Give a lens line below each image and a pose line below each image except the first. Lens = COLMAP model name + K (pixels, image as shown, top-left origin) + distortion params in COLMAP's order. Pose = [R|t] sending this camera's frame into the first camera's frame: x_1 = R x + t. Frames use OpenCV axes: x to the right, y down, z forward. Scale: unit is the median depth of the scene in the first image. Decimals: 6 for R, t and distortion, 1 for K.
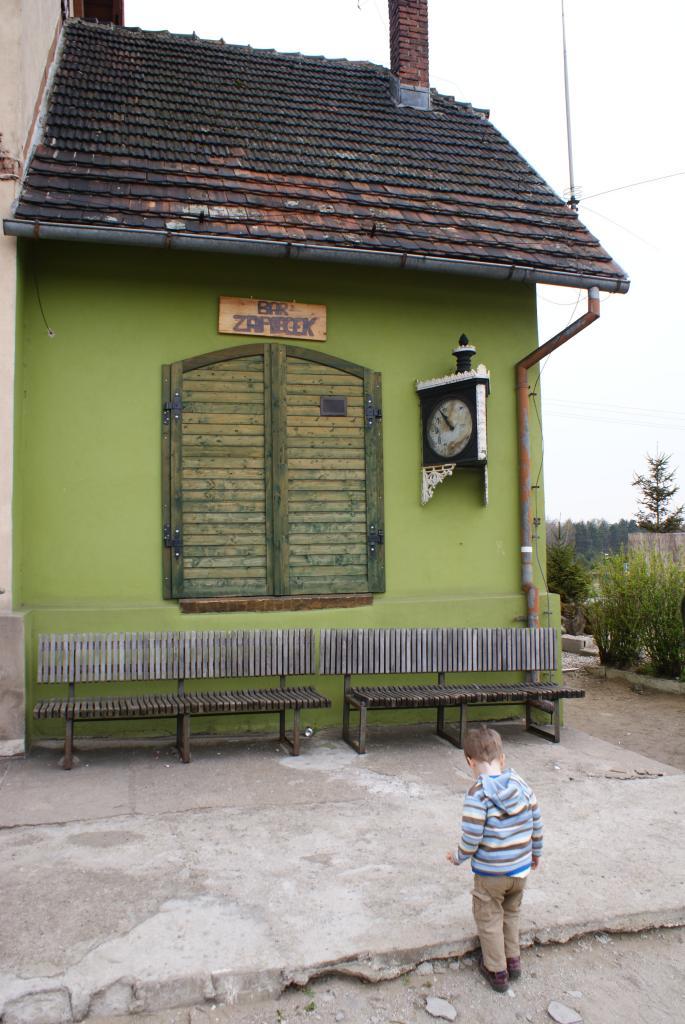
lens RADIAL K [[817.9, 0, 342.5], [0, 817.9, 512.0], [0, 0, 1]] dist [-0.075664, 0.003897]
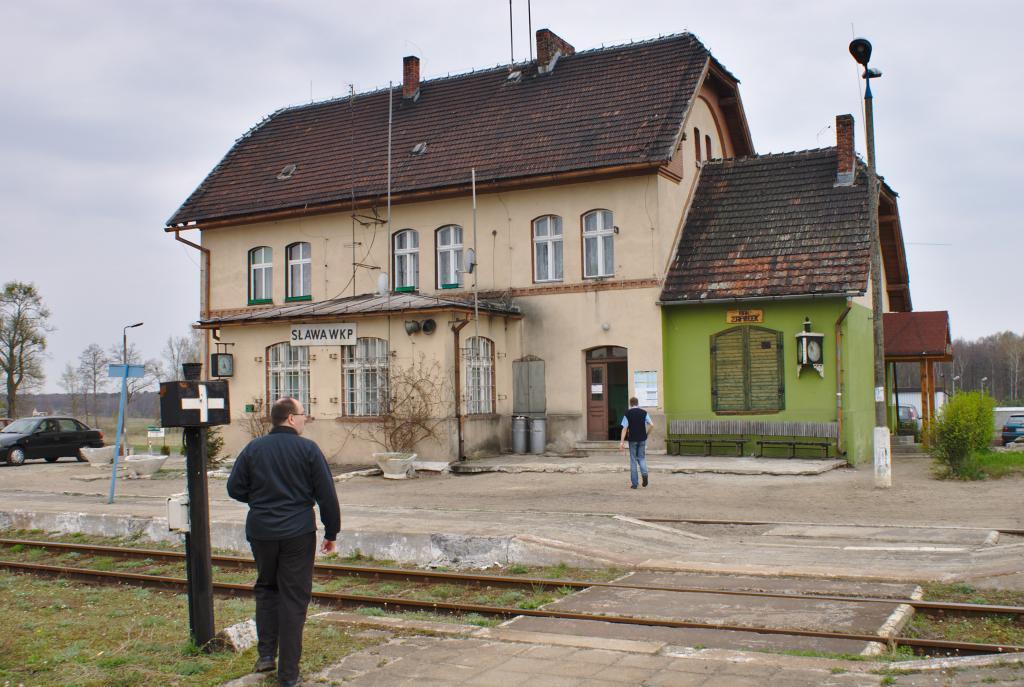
lens RADIAL K [[1033.3, 0, 512.0], [0, 1033.3, 343.5], [0, 0, 1]] dist [-0.002449, -0.003577]
pose [[0.734106, -0.034789, -0.678143, 1.856797], [0.055353, 0.998429, 0.008701, -0.222372], [0.676775, -0.043925, 0.734878, -2.355269]]
